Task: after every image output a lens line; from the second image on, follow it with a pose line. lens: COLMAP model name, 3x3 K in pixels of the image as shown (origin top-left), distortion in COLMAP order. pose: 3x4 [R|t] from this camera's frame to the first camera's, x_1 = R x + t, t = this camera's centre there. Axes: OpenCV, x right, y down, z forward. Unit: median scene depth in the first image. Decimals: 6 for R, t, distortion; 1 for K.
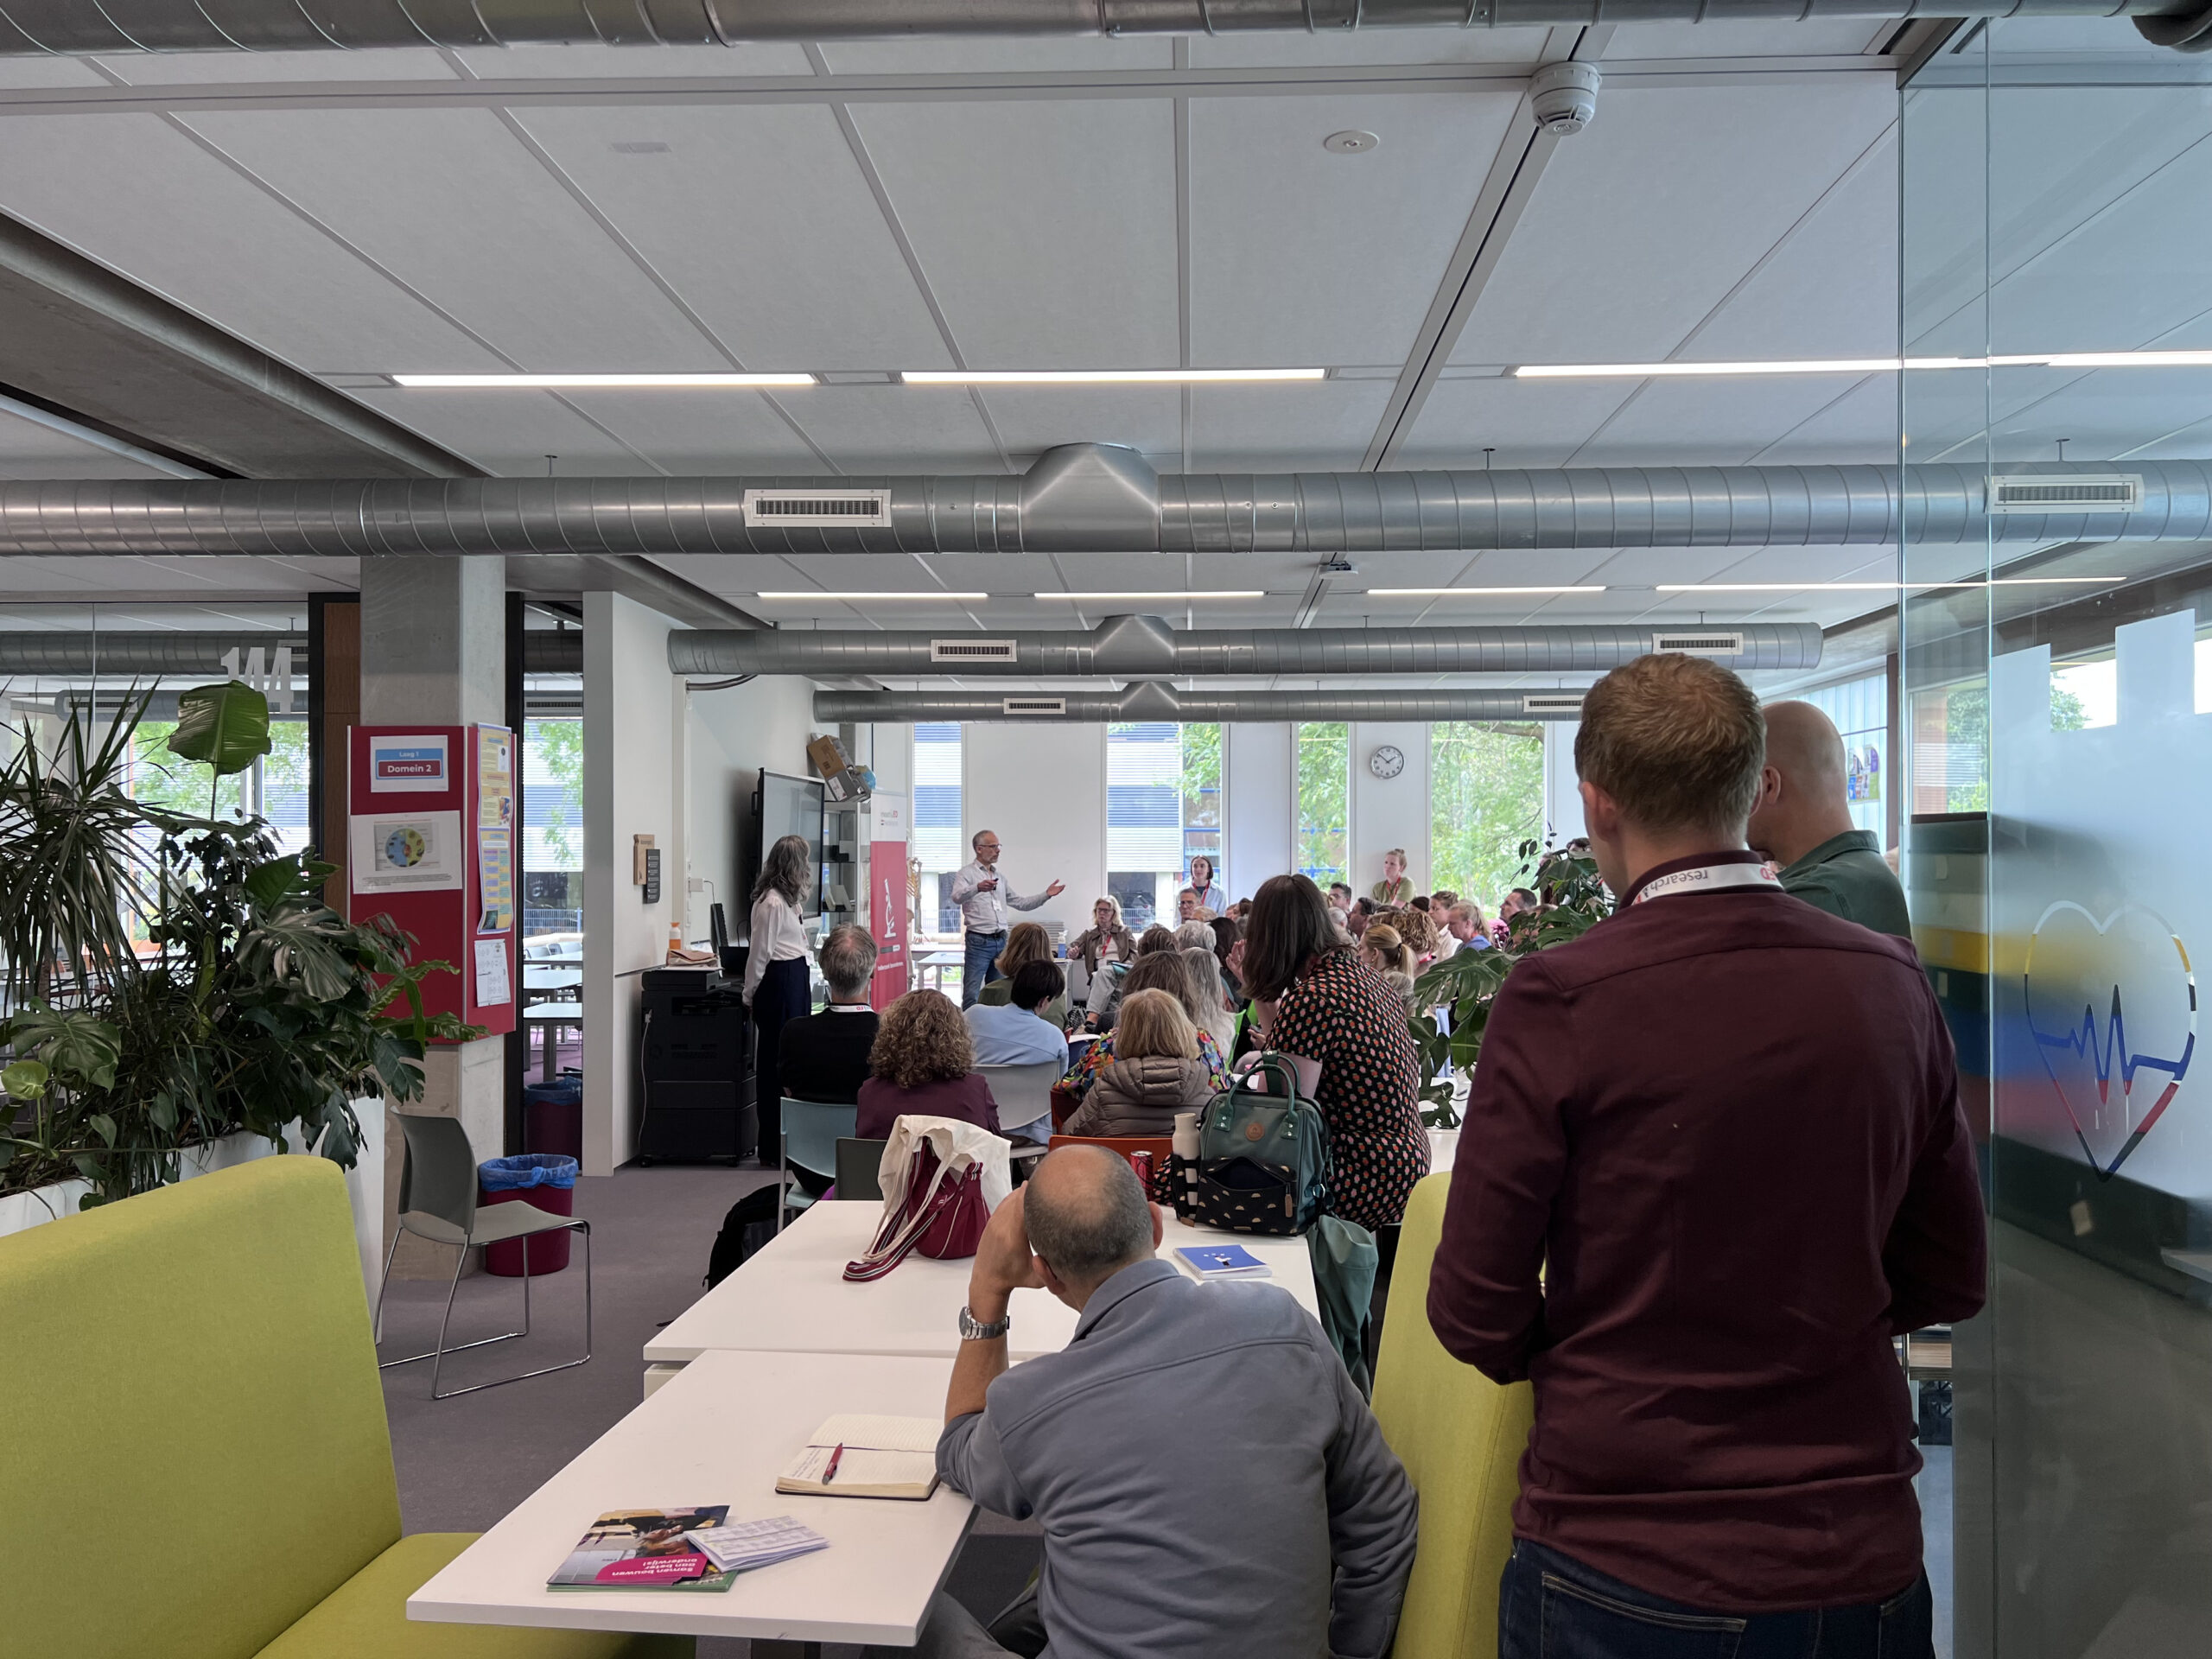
lens RADIAL K [[1686.2, 0, 1113.8], [0, 1686.2, 839.3], [0, 0, 1]] dist [0.059881, -0.061373]
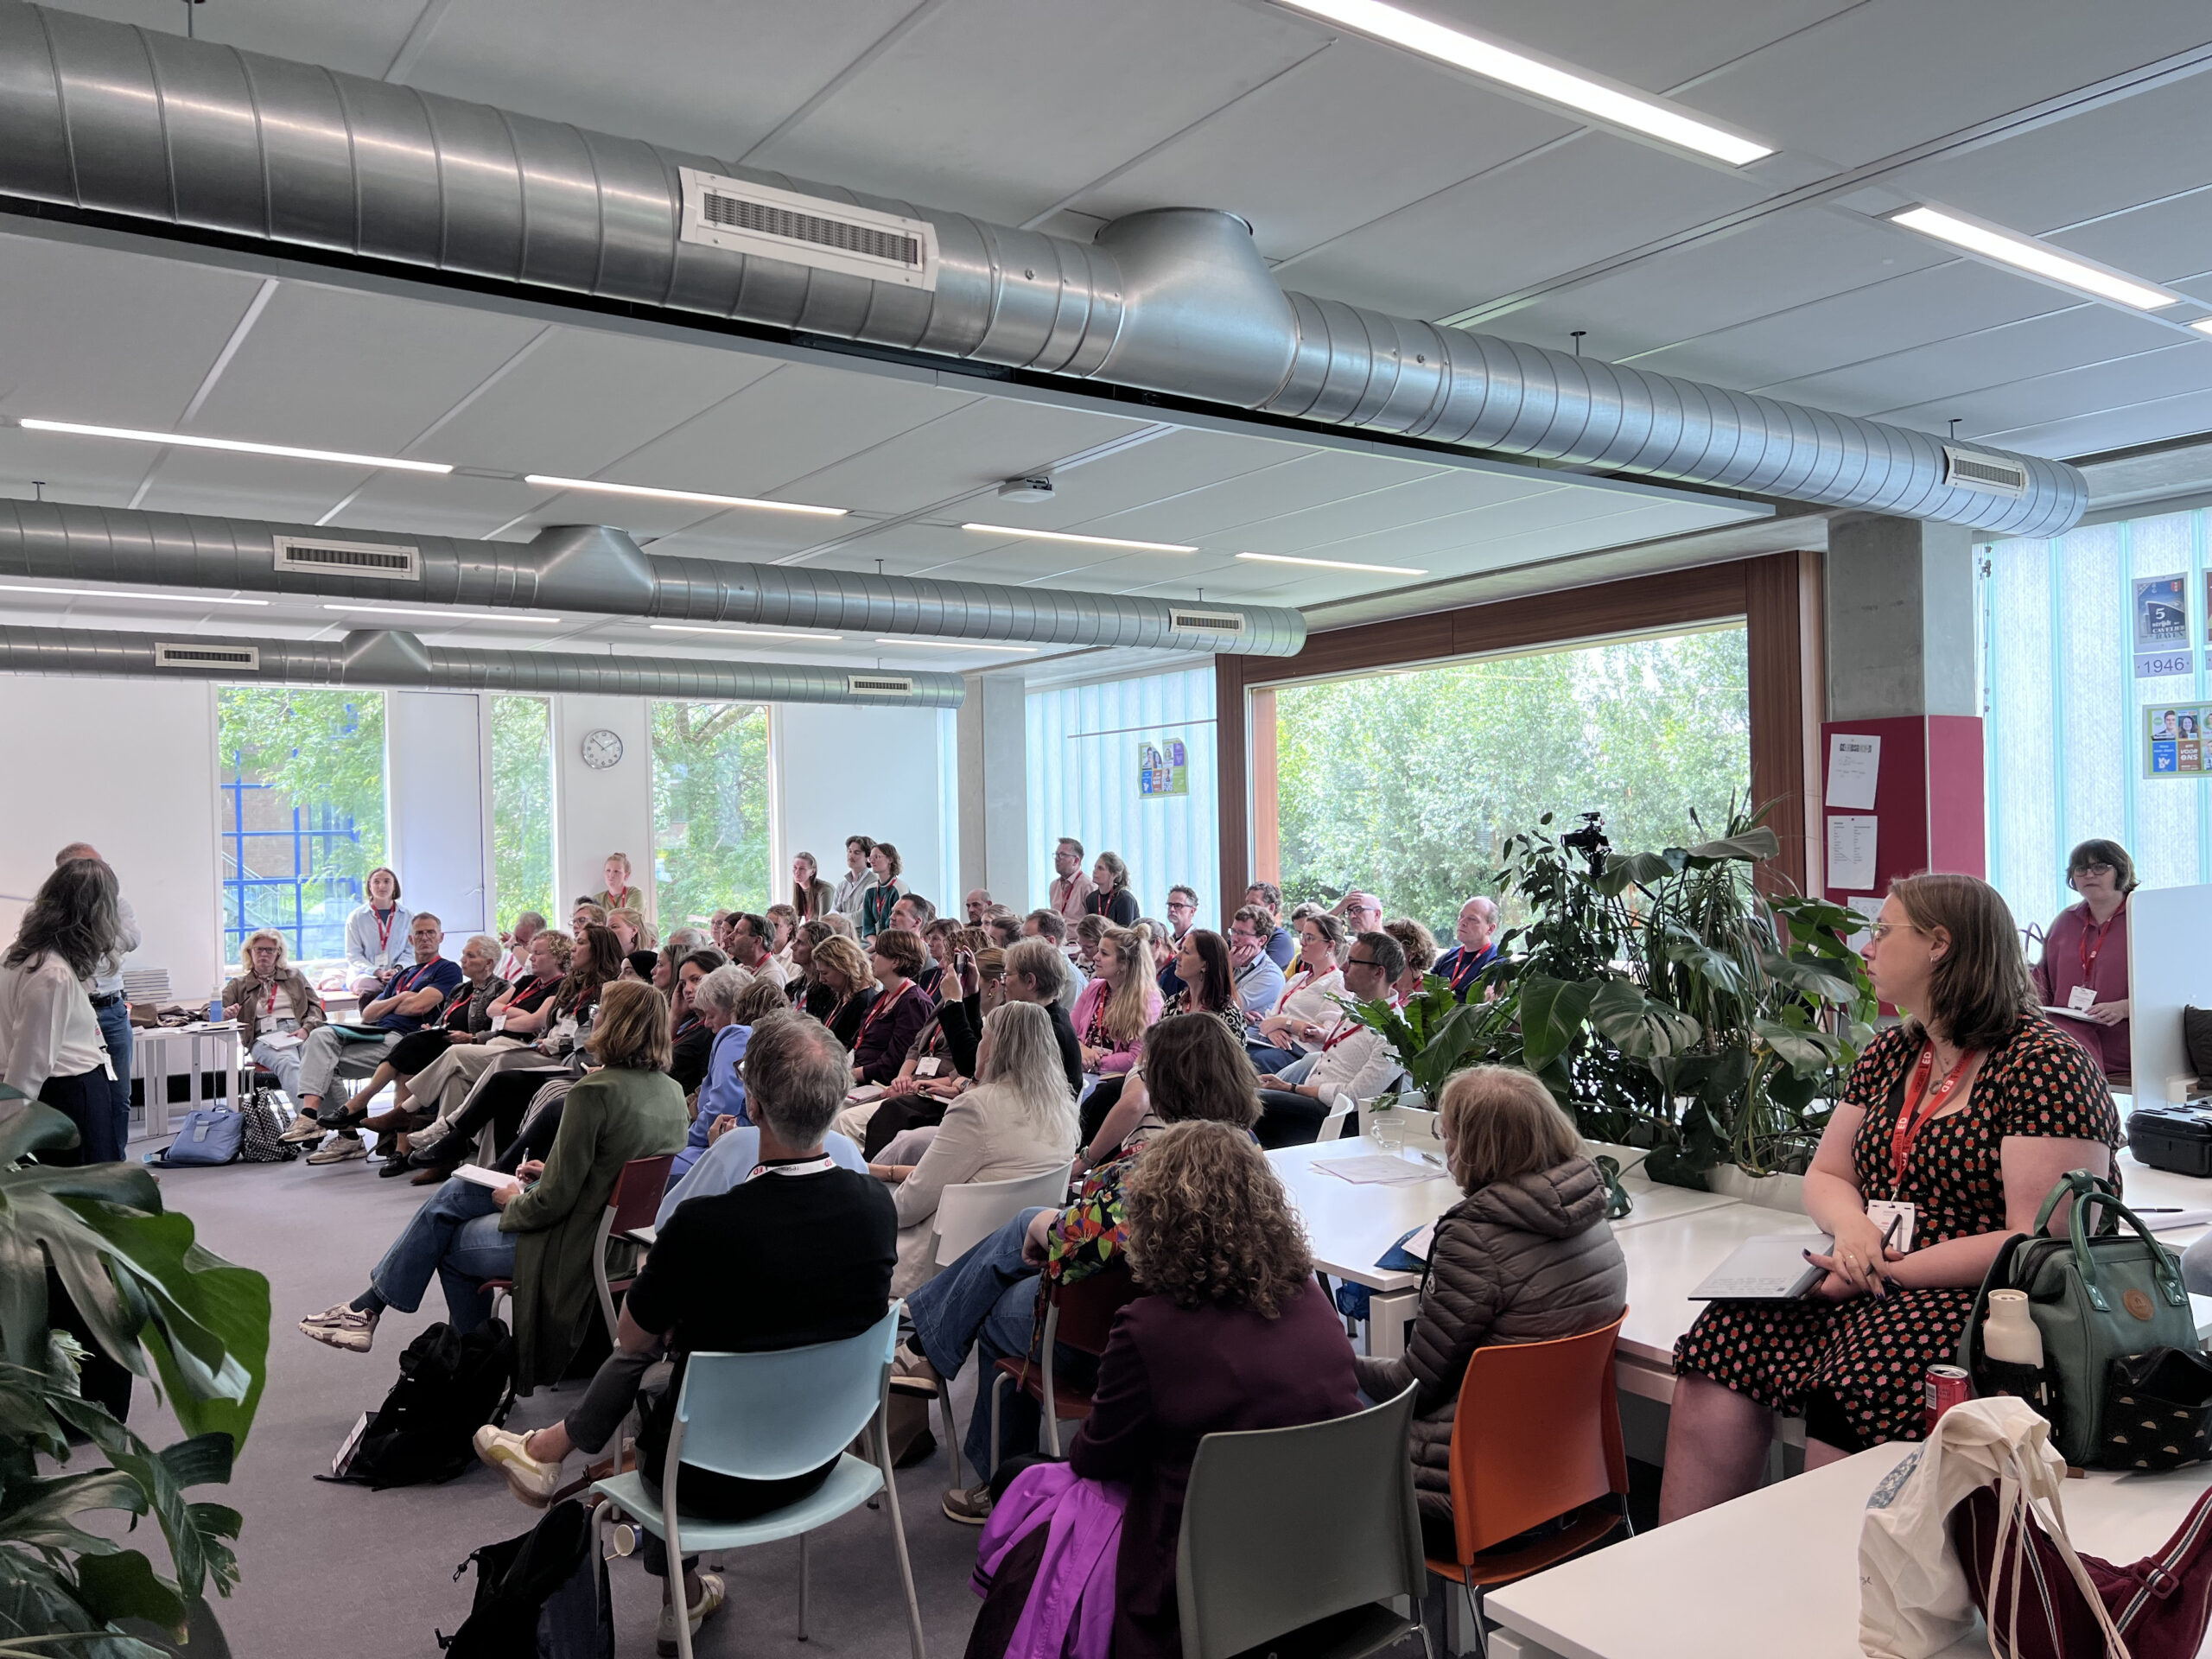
lens RADIAL K [[1686.2, 0, 1113.8], [0, 1686.2, 839.3], [0, 0, 1]] dist [0.059881, -0.061373]
pose [[0.783017, -0.019182, 0.621704, -0.276004], [0.018584, 0.999800, 0.007442, -0.004893], [-0.621723, 0.005727, 0.783217, 0.333232]]
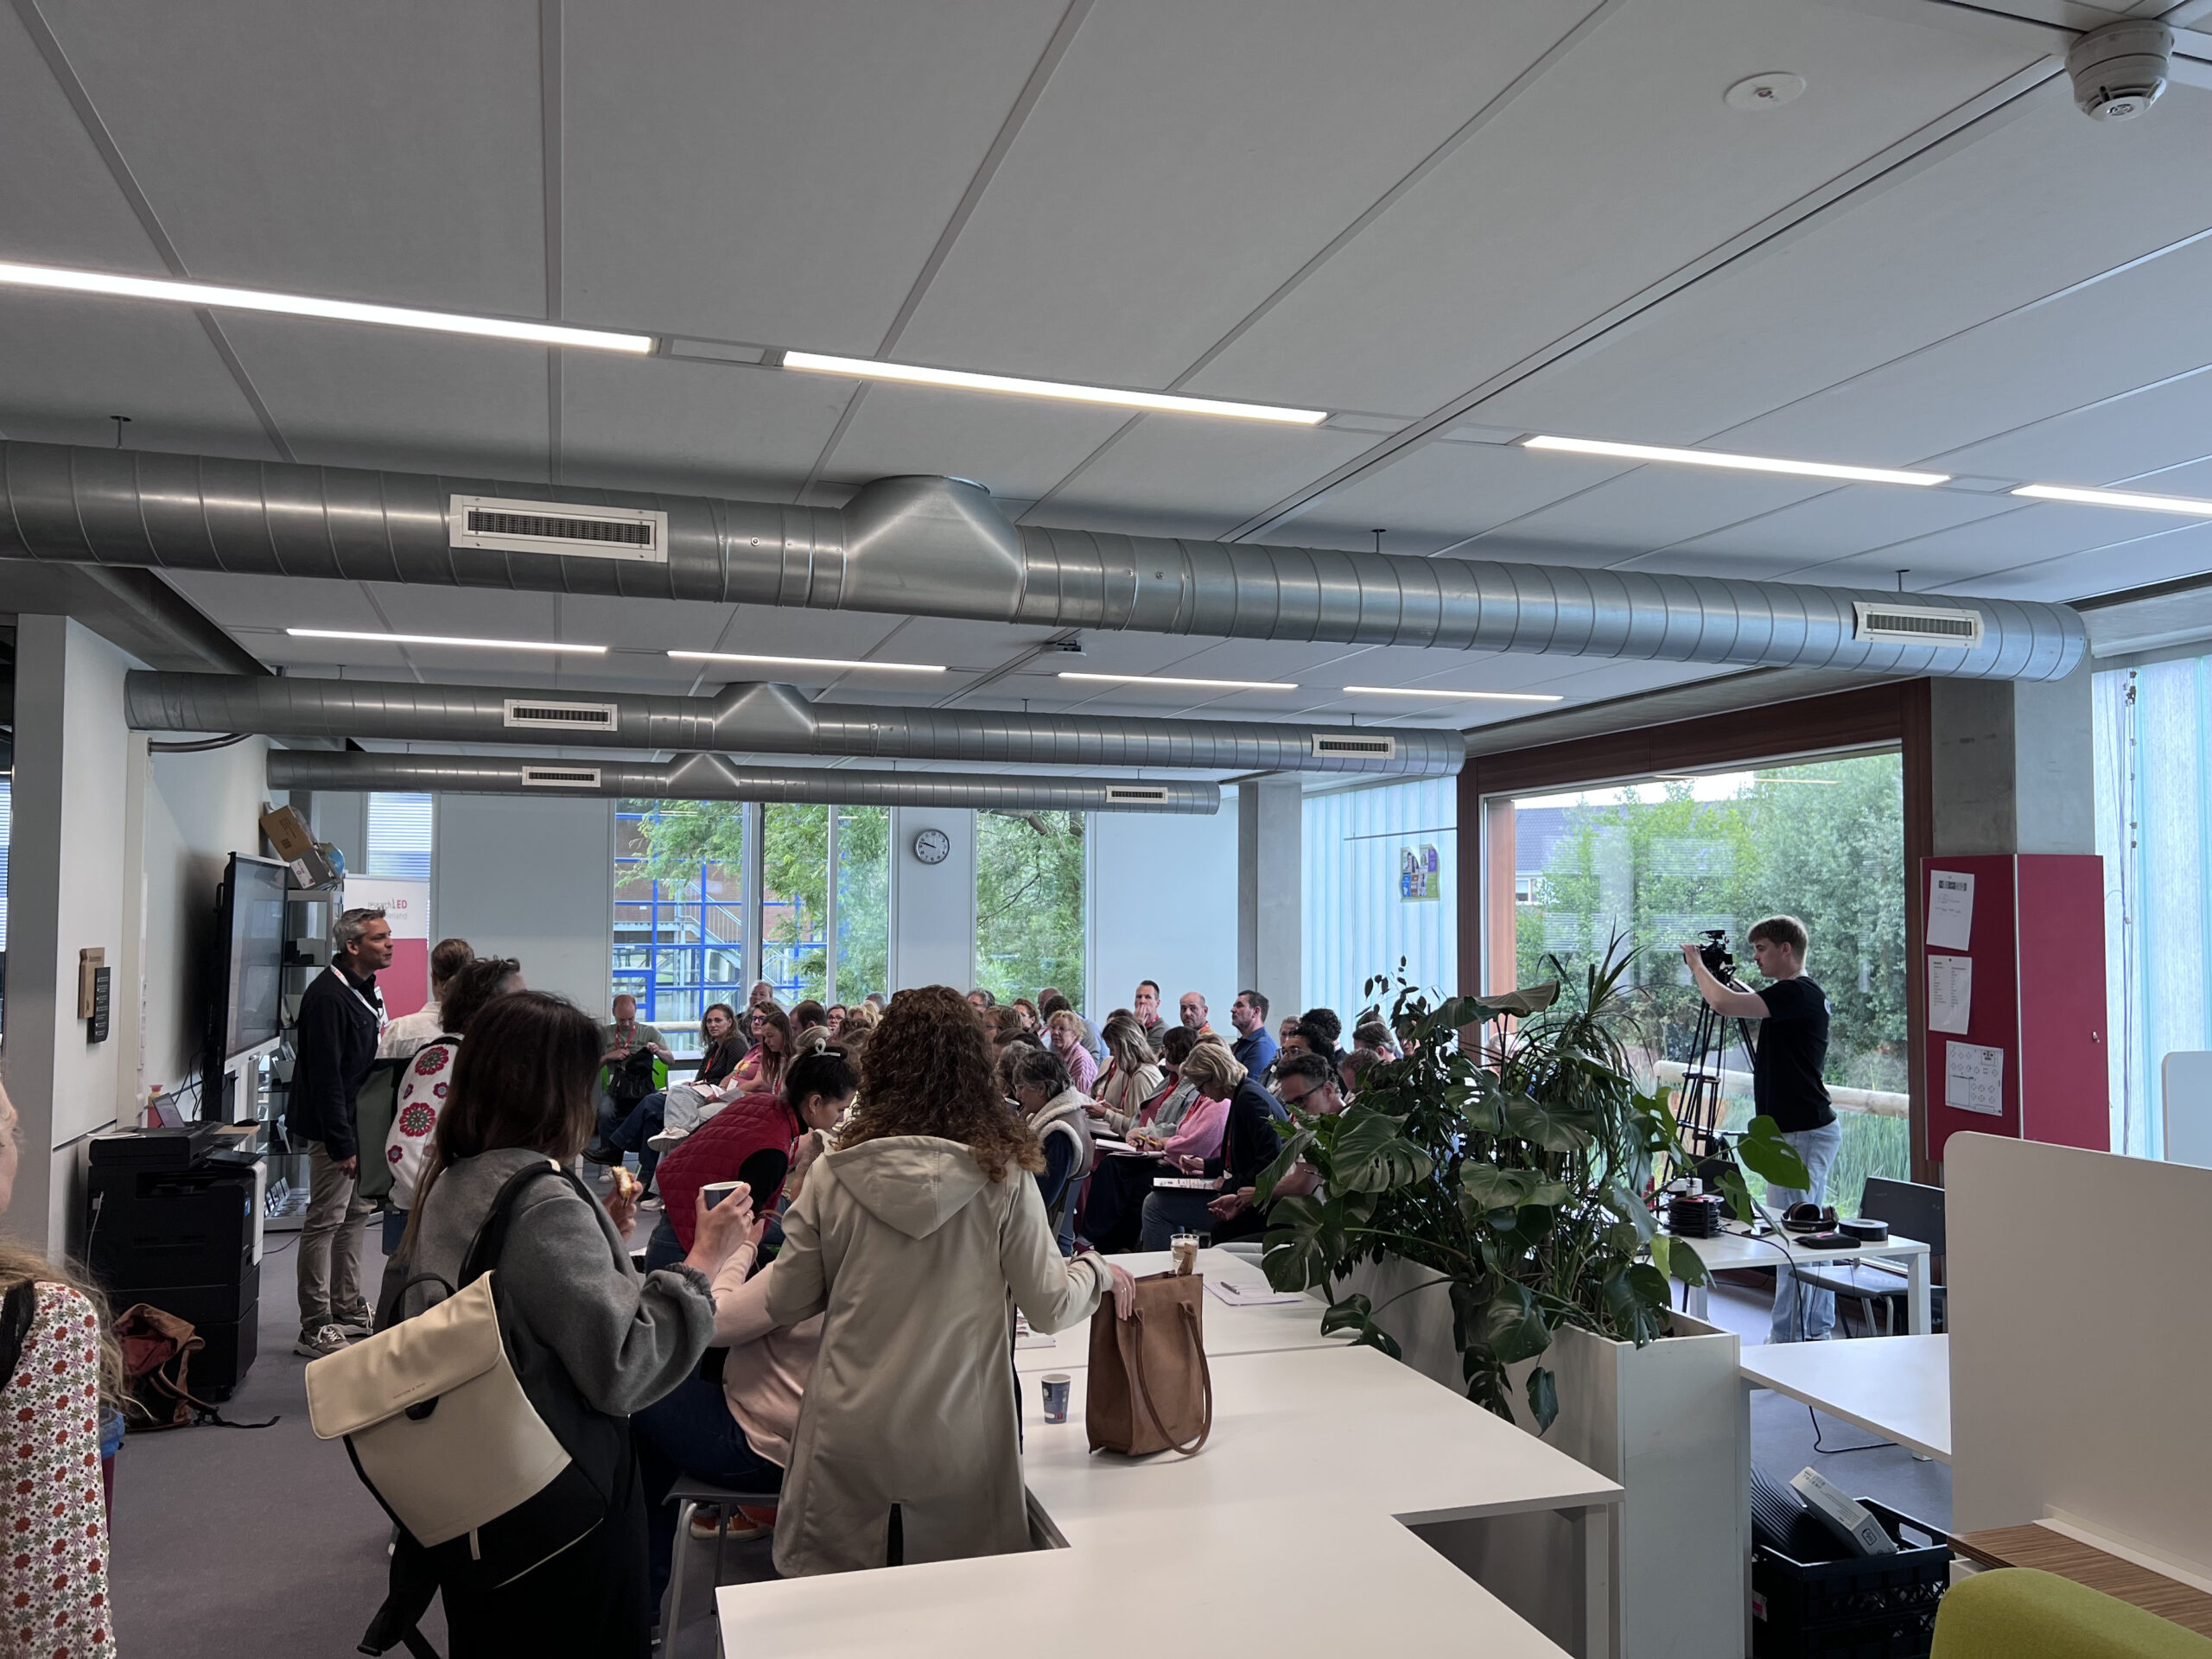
lens RADIAL K [[1686.2, 0, 1113.8], [0, 1686.2, 839.3], [0, 0, 1]] dist [0.059881, -0.061373]
pose [[0.933454, 0.019344, 0.358175, -0.133713], [-0.005988, 0.999246, -0.038360, -0.024415], [-0.358647, 0.033663, 0.932866, 0.159218]]
